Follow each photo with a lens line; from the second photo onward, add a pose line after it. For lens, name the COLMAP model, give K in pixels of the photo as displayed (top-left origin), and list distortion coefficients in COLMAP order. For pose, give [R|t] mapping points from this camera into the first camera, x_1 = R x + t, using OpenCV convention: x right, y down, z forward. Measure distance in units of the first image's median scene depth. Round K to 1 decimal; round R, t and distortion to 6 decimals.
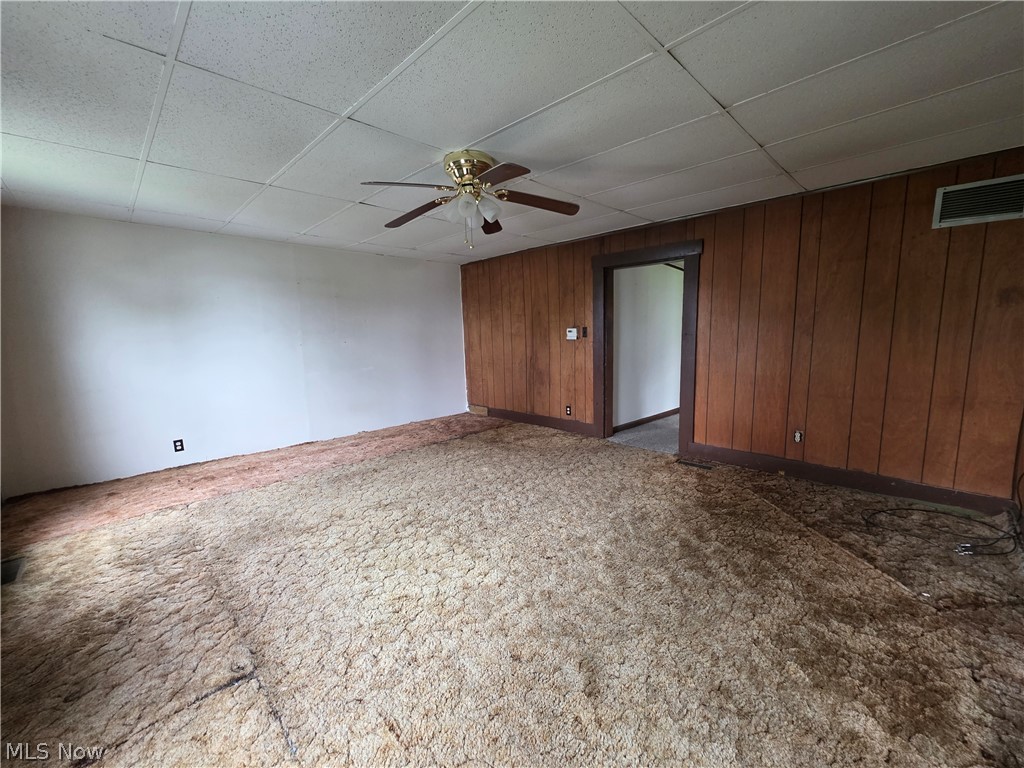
lens RADIAL K [[413.8, 0, 514.2], [0, 413.8, 386.1], [0, 0, 1]] dist [0.001652, 0.000263]
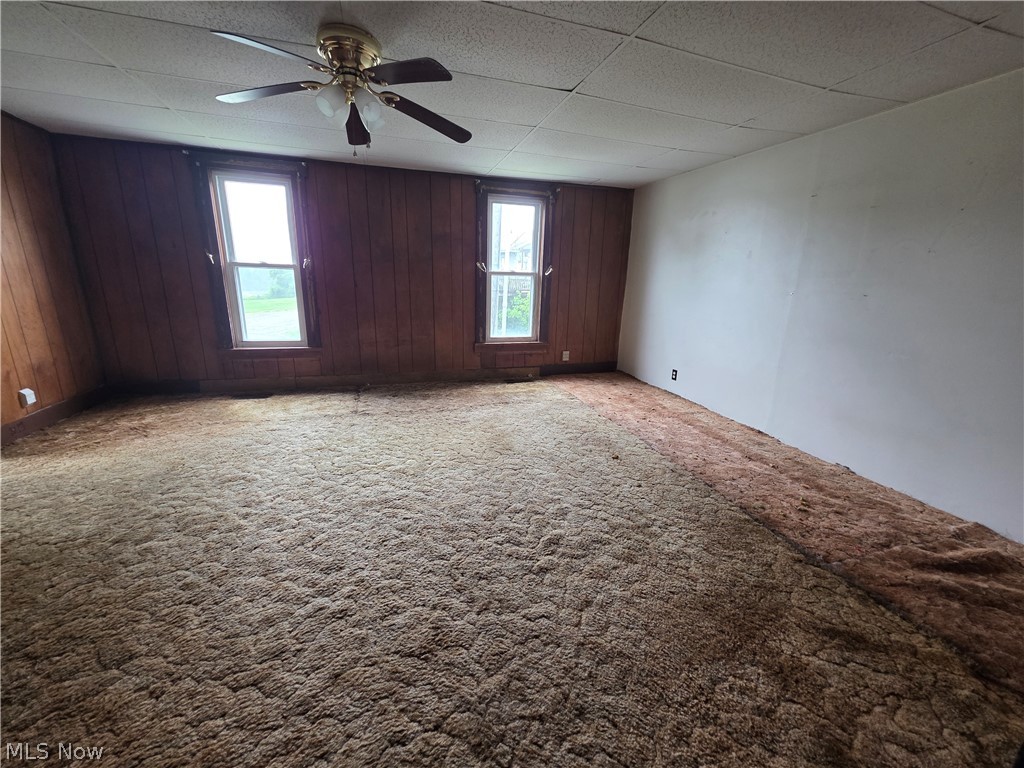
lens RADIAL K [[413.8, 0, 518.2], [0, 413.8, 383.1], [0, 0, 1]] dist [0.001652, 0.000263]
pose [[-0.468916, 0.223788, -0.854422, 0.352046], [-0.145382, 0.934619, 0.324579, -0.137623], [0.871196, 0.276418, -0.405723, 1.091734]]
